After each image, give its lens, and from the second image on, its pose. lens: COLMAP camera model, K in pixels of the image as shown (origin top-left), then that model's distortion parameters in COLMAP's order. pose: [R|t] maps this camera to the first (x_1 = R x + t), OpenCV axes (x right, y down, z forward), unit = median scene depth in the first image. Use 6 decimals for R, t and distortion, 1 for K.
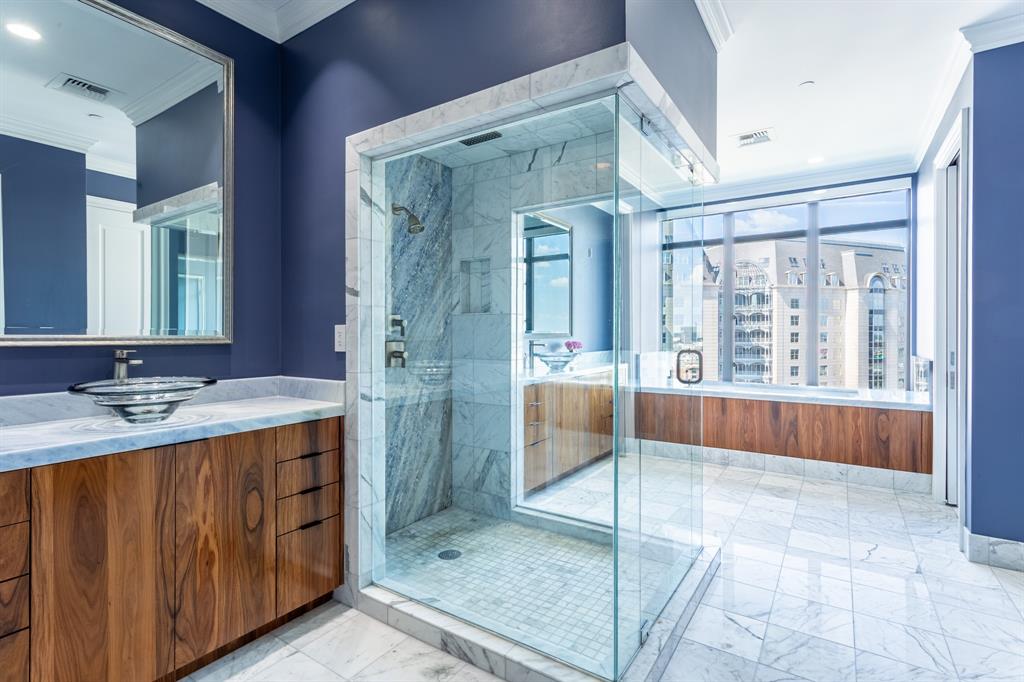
lens RADIAL K [[507.1, 0, 527.0], [0, 507.1, 333.0], [0, 0, 1]] dist [0.004491, 0.001786]
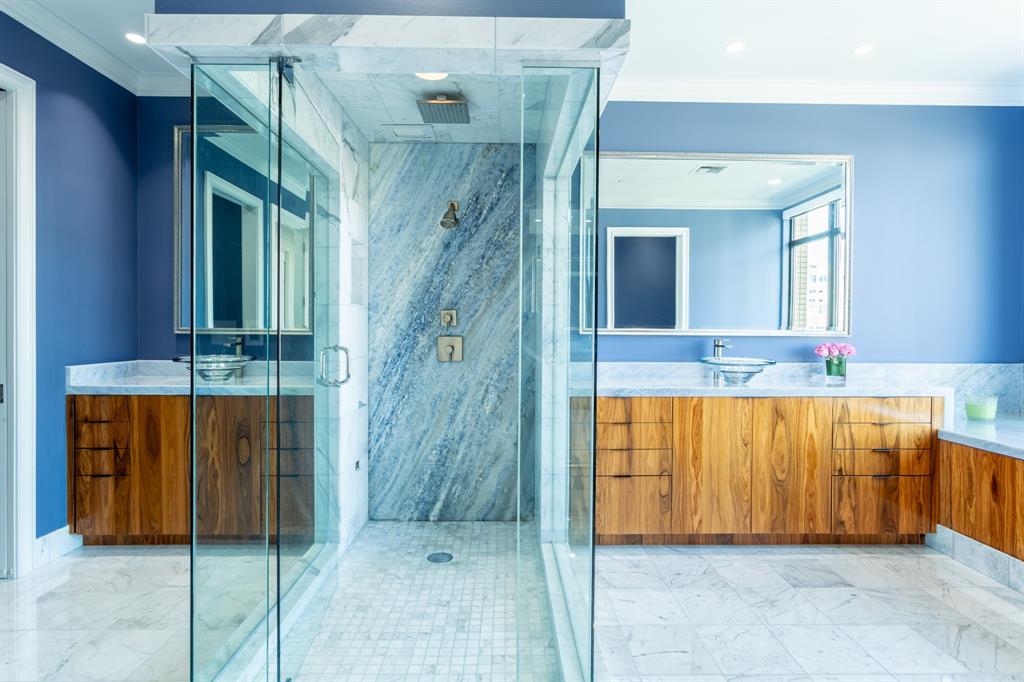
lens RADIAL K [[529.5, 0, 515.2], [0, 529.5, 332.4], [0, 0, 1]] dist [-0.017737, 0.015249]
pose [[0.535763, 0.011723, -0.844287, 0.677115], [-0.005393, 0.999931, 0.010462, -0.002638], [0.844351, -0.001052, 0.535789, 0.515491]]
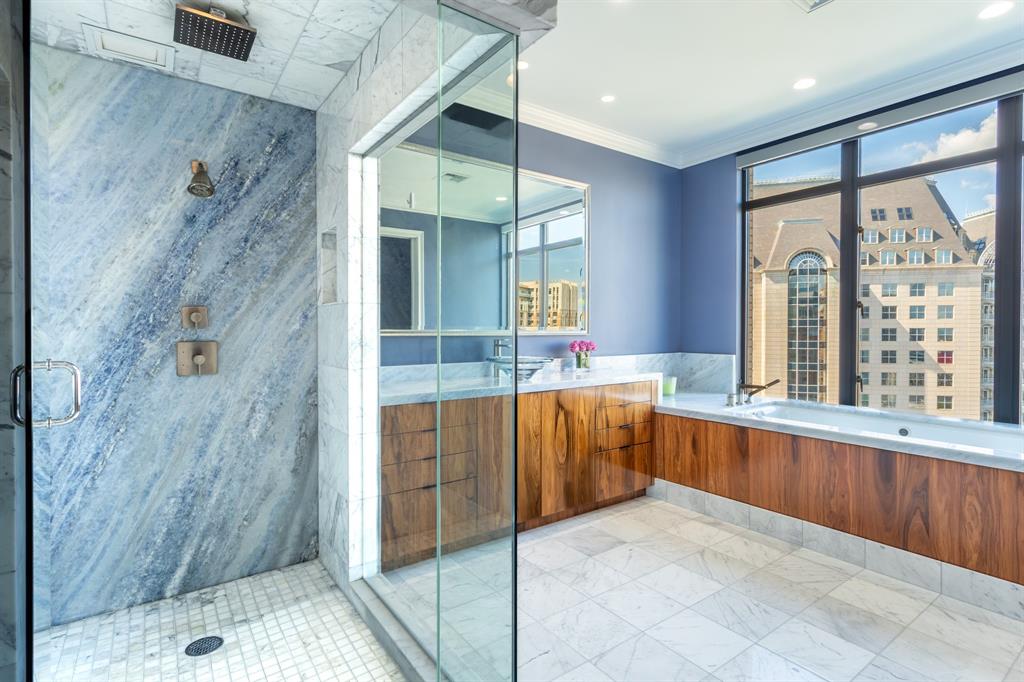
lens RADIAL K [[507.1, 0, 527.0], [0, 507.1, 333.0], [0, 0, 1]] dist [0.004491, 0.001786]
pose [[0.927687, 0.002553, -0.373349, 0.463278], [0.000603, 0.999965, 0.008335, -0.001927], [0.373357, -0.007958, 0.927654, 0.454675]]
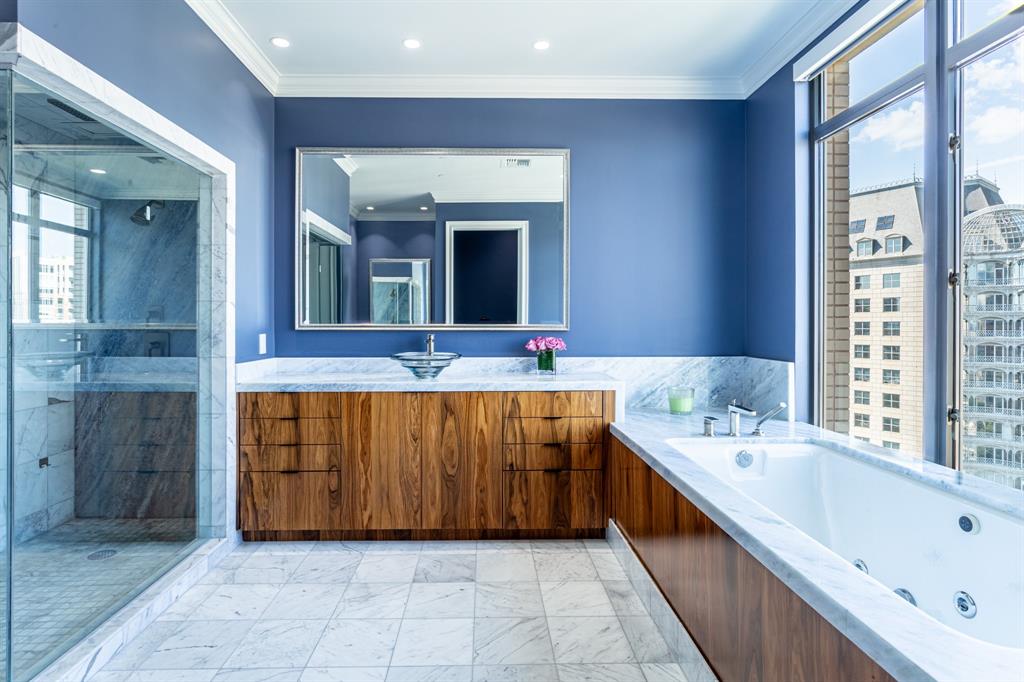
lens RADIAL K [[539.5, 0, 513.5], [0, 539.5, 321.2], [0, 0, 1]] dist [-0.020080, 0.014611]
pose [[0.537929, -0.001489, -0.842989, 0.992716], [0.000716, 0.999999, -0.001309, -0.004088], [0.842990, 0.000100, 0.537929, 0.978927]]
